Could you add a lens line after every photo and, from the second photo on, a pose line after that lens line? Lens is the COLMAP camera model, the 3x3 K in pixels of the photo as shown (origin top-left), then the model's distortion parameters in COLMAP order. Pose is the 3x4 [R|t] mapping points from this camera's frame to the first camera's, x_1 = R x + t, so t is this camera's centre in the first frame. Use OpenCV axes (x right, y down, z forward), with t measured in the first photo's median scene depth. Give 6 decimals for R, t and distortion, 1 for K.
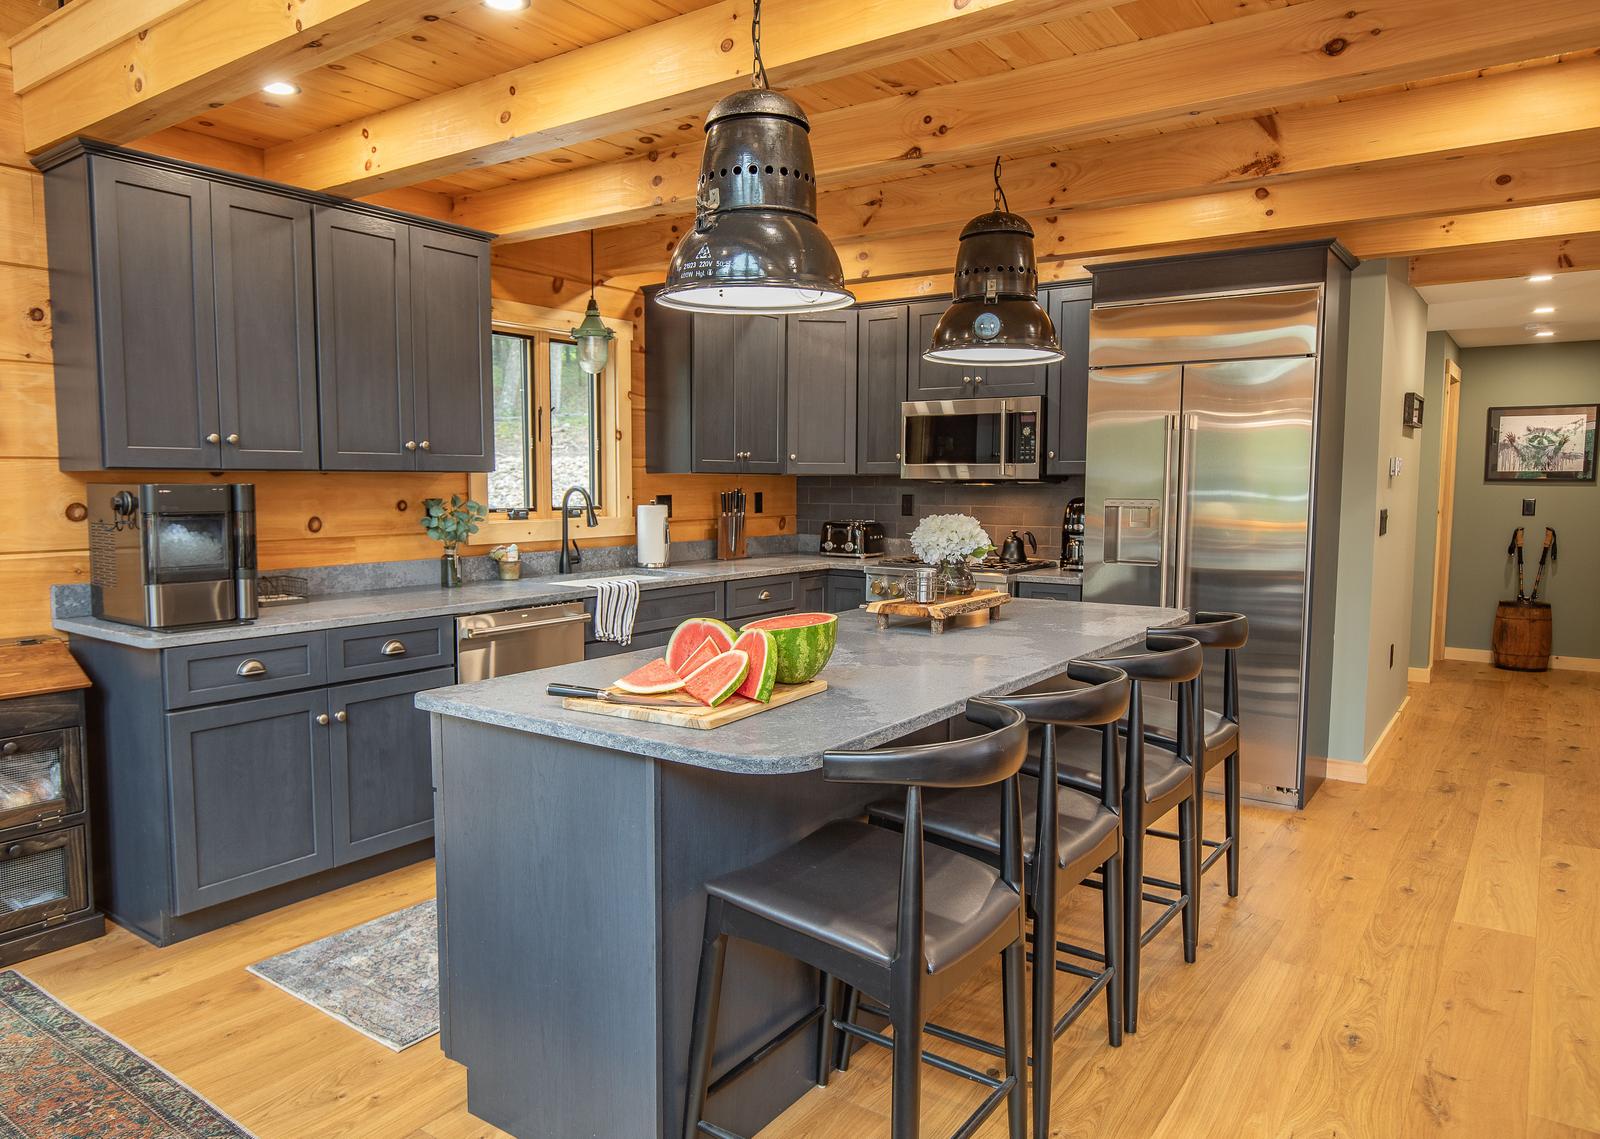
lens RADIAL K [[1152.5, 0, 794.8], [0, 1152.5, 565.1], [0, 0, 1]] dist [0.001812, 0.008961]
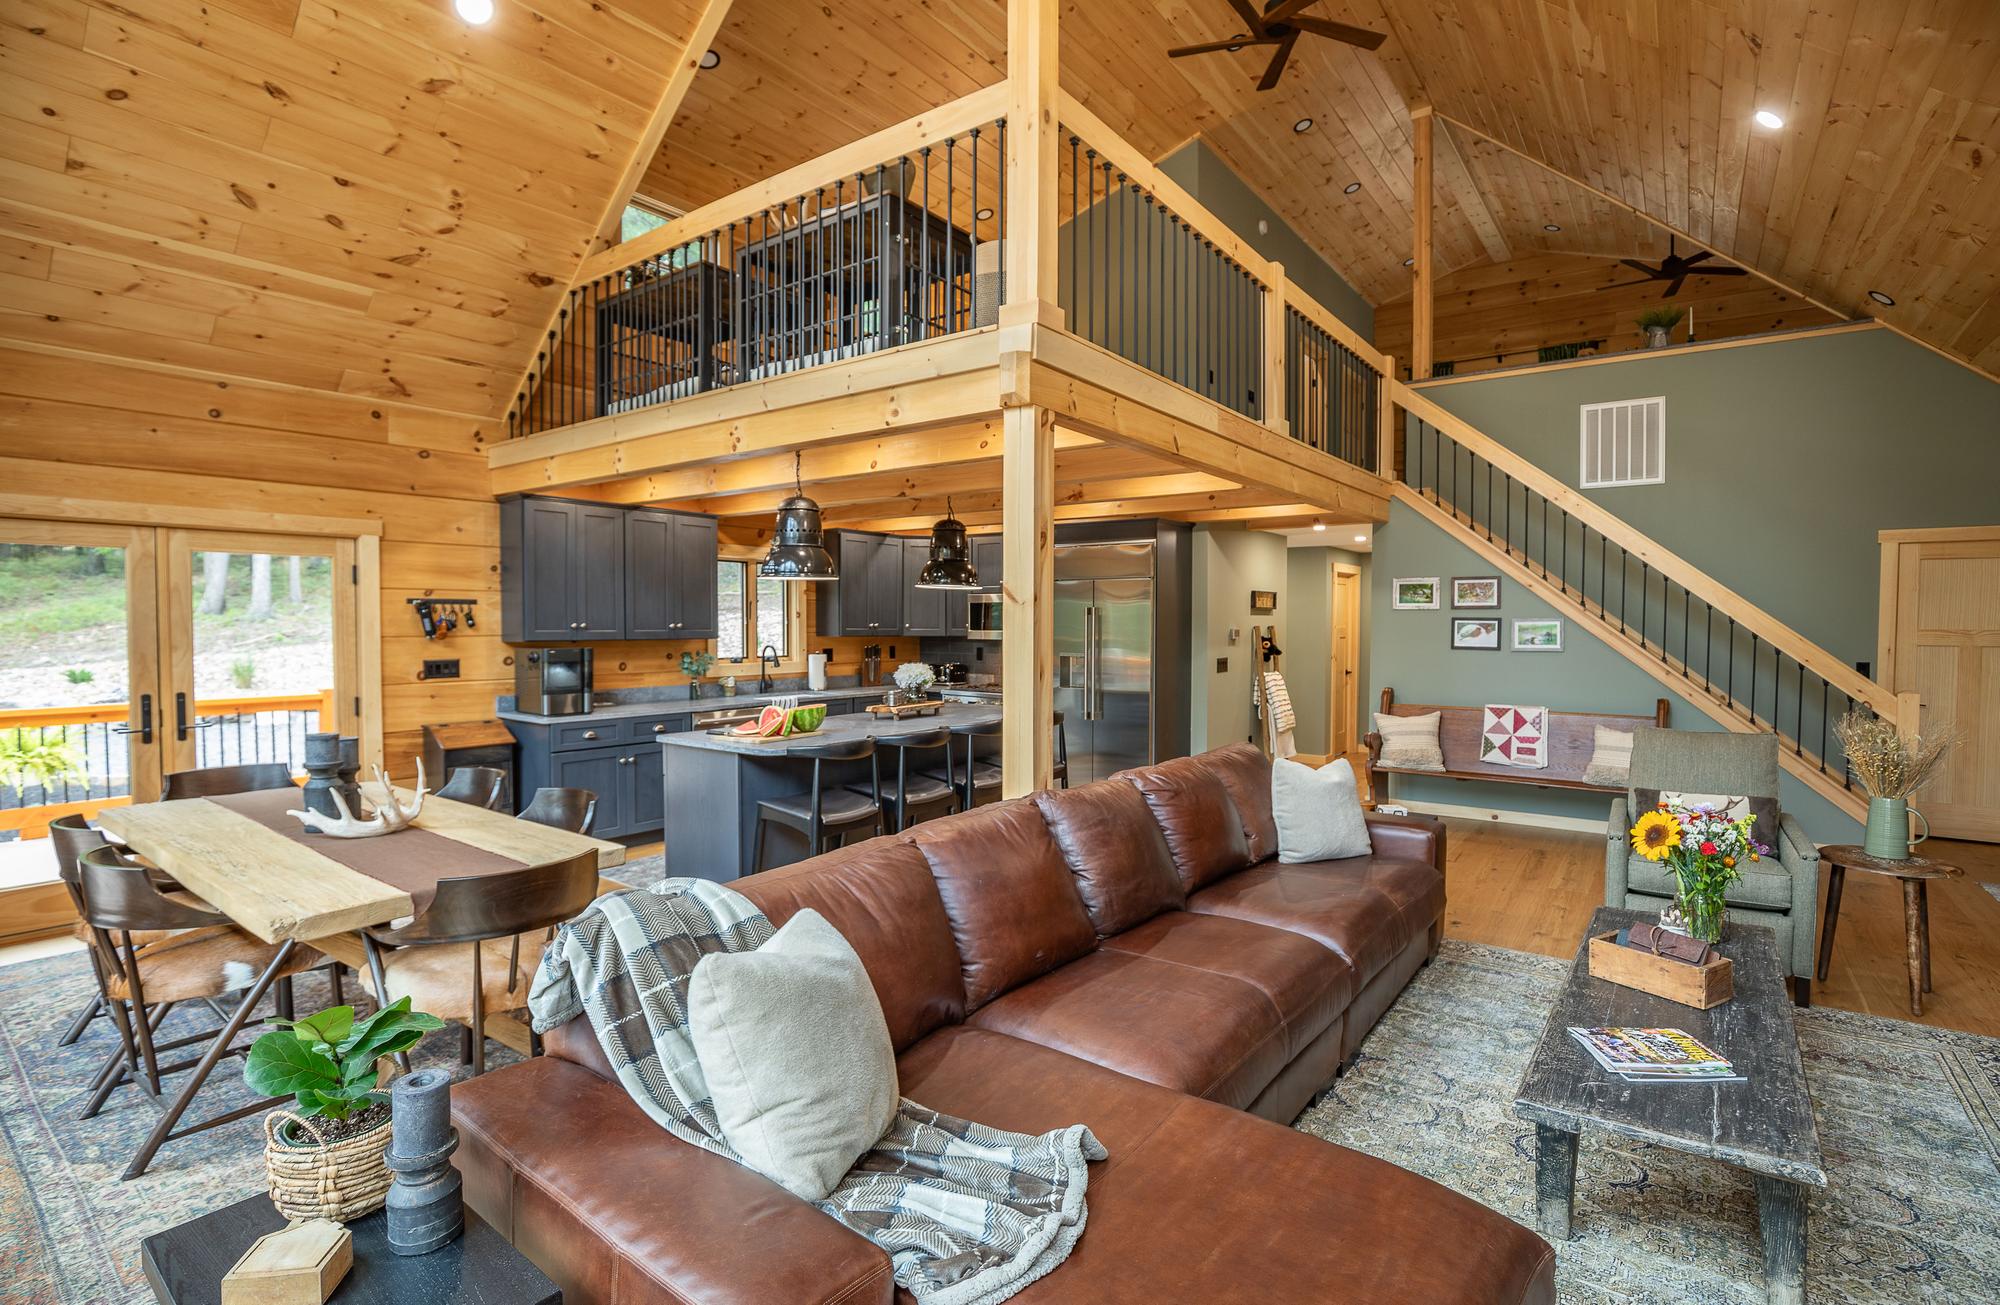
lens RADIAL K [[903.6, 0, 1002.9], [0, 903.6, 644.6], [0, 0, 1]] dist [-0.003477, -0.000278]
pose [[0.999992, 0.000862, -0.003940, 0.270789], [-0.001079, 0.998467, -0.055338, 0.013387], [0.003886, 0.055342, 0.998460, -0.609764]]
